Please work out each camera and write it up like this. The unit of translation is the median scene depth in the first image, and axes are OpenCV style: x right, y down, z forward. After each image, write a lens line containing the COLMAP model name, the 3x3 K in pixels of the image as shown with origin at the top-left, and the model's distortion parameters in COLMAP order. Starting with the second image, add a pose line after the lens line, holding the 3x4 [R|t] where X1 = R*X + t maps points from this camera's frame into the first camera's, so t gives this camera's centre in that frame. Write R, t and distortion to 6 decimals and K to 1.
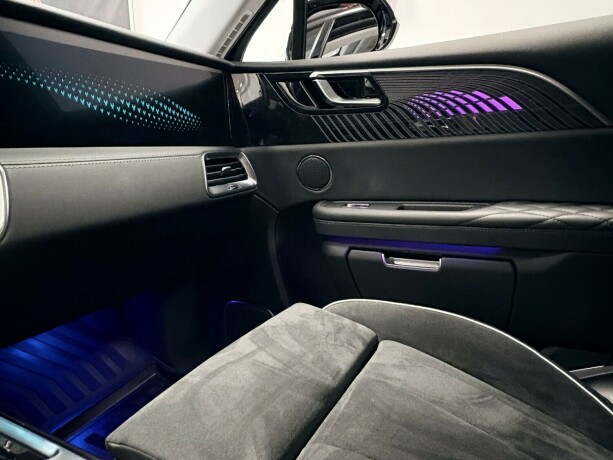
lens RADIAL K [[411.3, 0, 302.4], [0, 411.3, 227.0], [0, 0, 1]] dist [-0.020942, -0.000954]
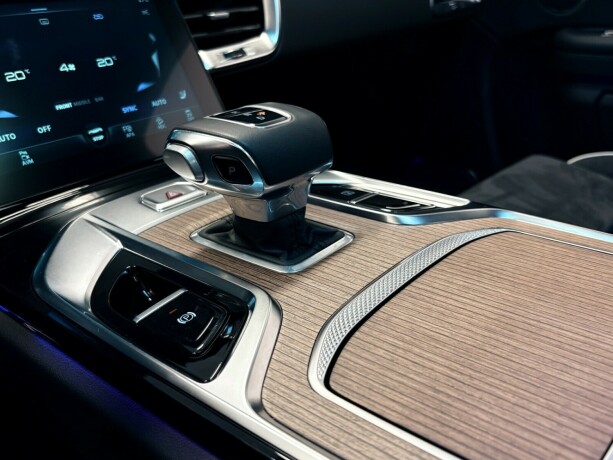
lens RADIAL K [[599.8, 0, 305.7], [0, 599.8, 233.8], [0, 0, 1]] dist [-0.003773, 0.000000]
pose [[0.977910, 0.085998, -0.190514, -0.218984], [-0.036803, 0.968045, 0.248061, 0.058548], [0.205759, -0.235570, 0.949826, -0.271281]]
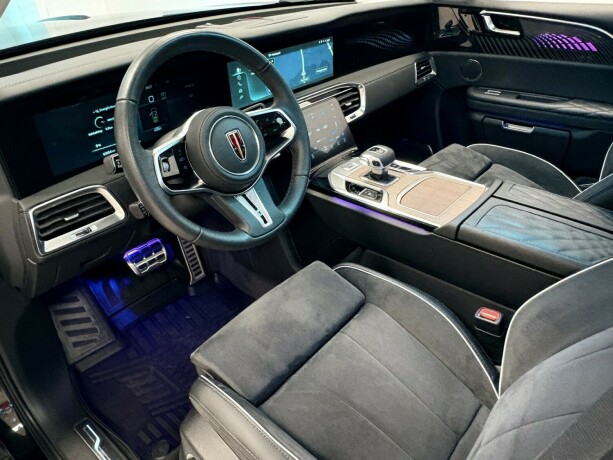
lens RADIAL K [[453.7, 0, 306.9], [0, 453.7, 230.4], [0, 0, 1]] dist [0.010976, -0.001595]
pose [[0.978006, 0.117037, -0.172647, -0.295128], [-0.044328, 0.925454, 0.376257, -0.240600], [0.203813, -0.360329, 0.910288, -1.409698]]
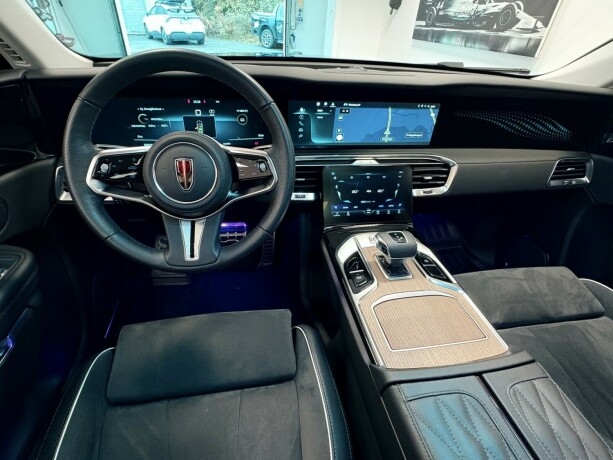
lens RADIAL K [[307.3, 0, 305.0], [0, 307.3, 231.6], [0, 0, 1]] dist [0.002588, 0.000253]
pose [[0.615669, 0.505551, -0.604458, 0.021181], [-0.227213, 0.848386, 0.478138, -0.309287], [0.754537, -0.157034, 0.637193, -0.613887]]
